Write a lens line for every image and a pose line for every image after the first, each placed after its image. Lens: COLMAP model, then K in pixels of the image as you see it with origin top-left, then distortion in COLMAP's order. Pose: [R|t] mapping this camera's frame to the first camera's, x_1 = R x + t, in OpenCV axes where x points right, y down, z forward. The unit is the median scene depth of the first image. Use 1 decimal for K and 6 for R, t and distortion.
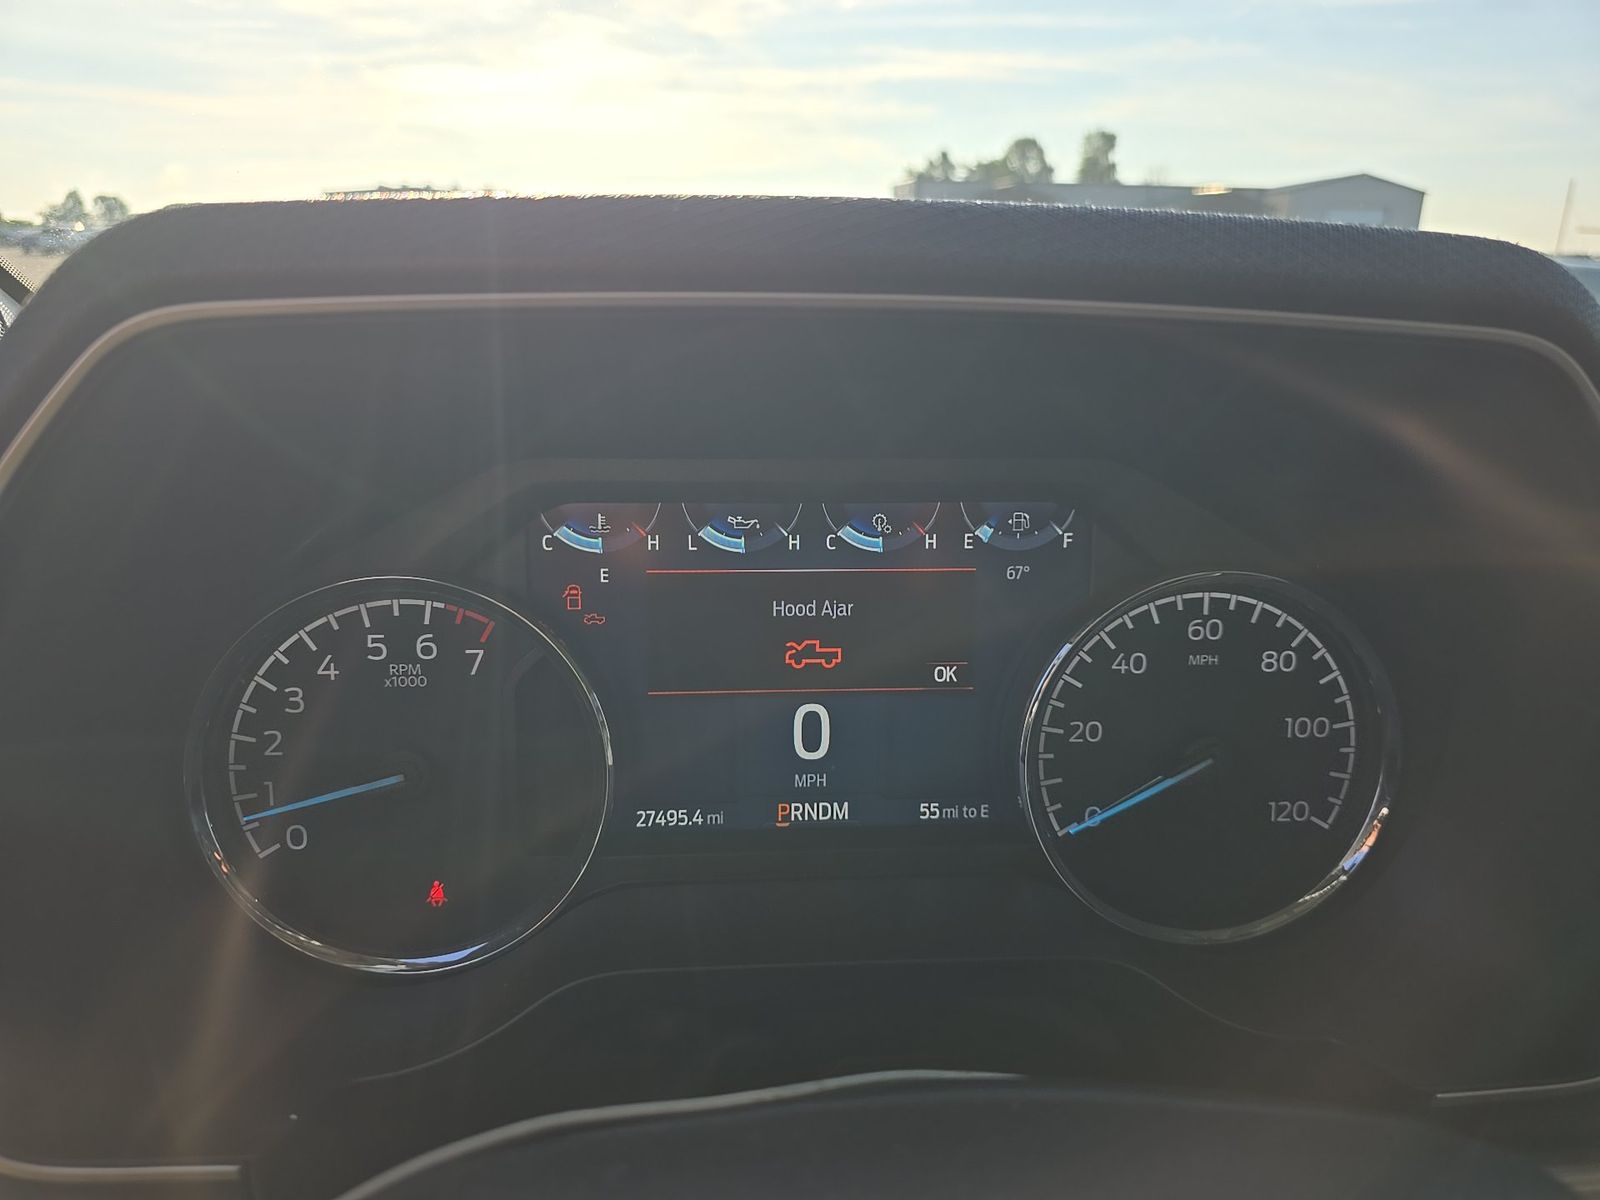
lens RADIAL K [[1091.5, 0, 800.5], [0, 1091.5, 613.6], [0, 0, 1]] dist [0.065346, -0.063704]
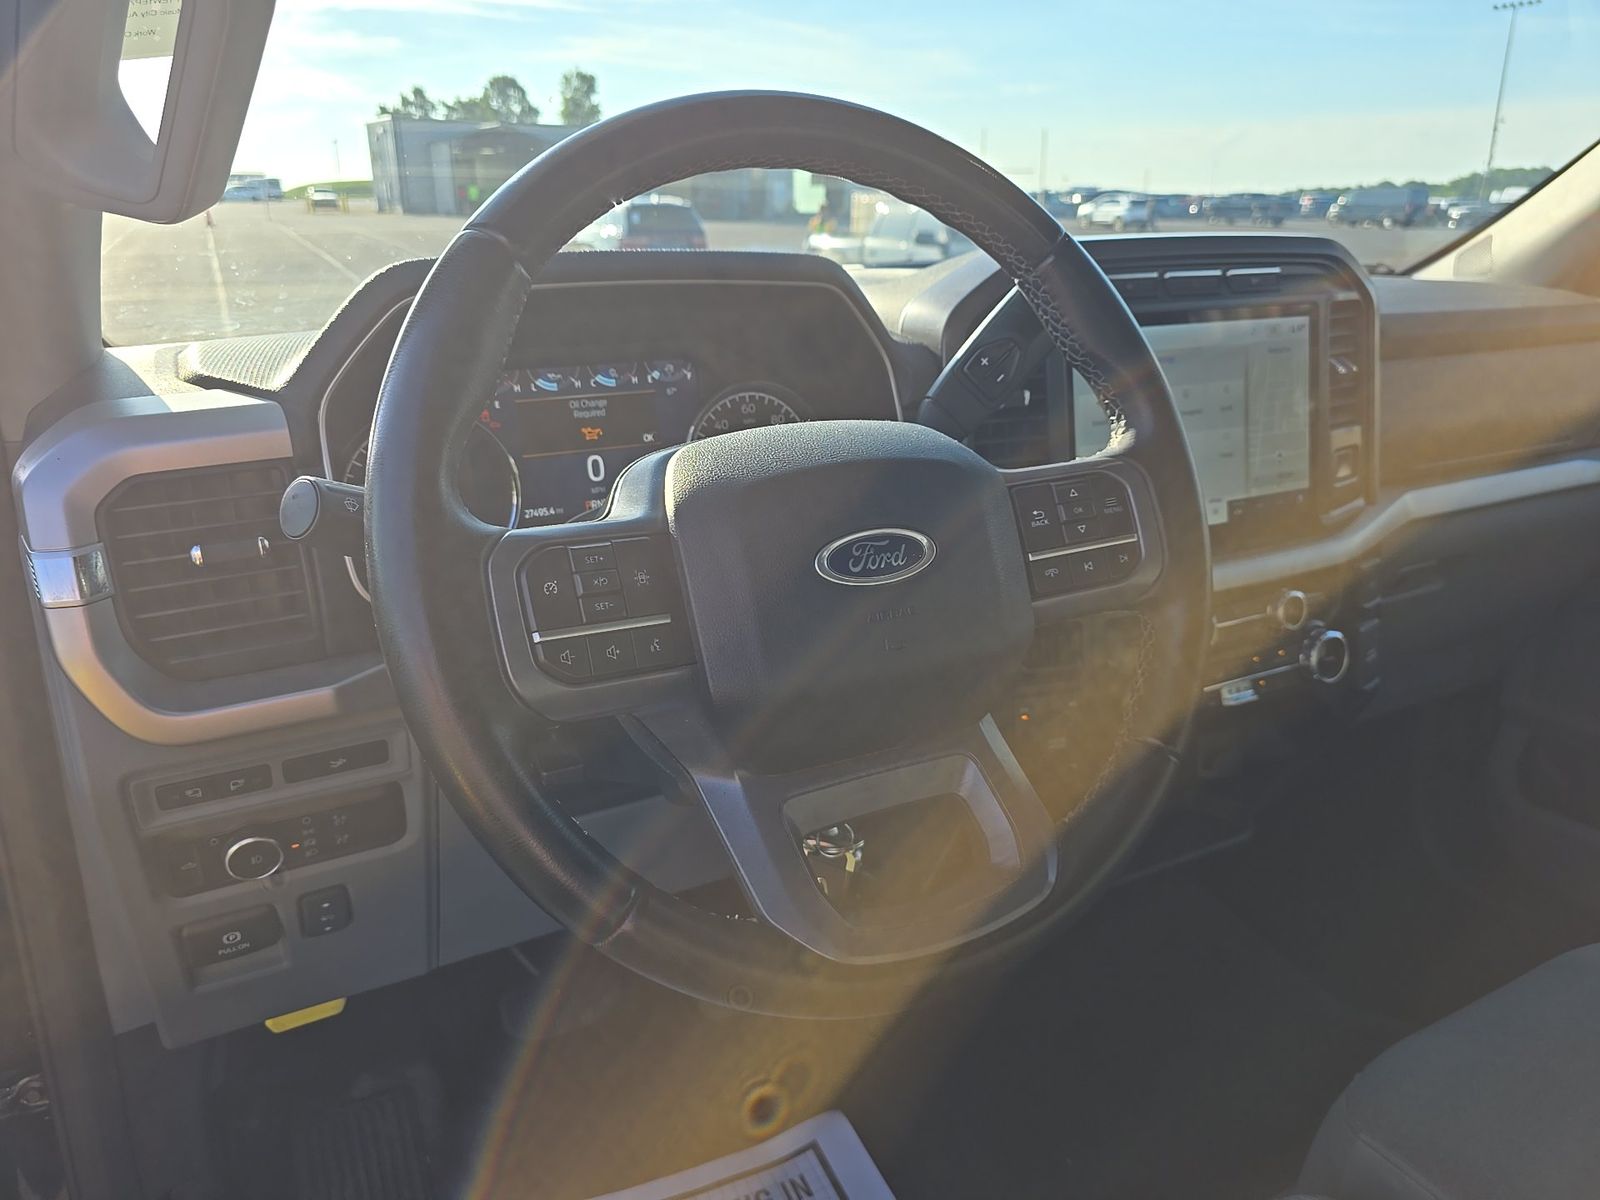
lens RADIAL K [[1091.5, 0, 800.5], [0, 1091.5, 613.6], [0, 0, 1]] dist [0.065346, -0.063704]
pose [[0.911624, -0.156705, 0.379981, -0.523653], [0.139457, 0.987556, 0.072696, 0.305235], [-0.386644, -0.013280, 0.922133, -1.298097]]
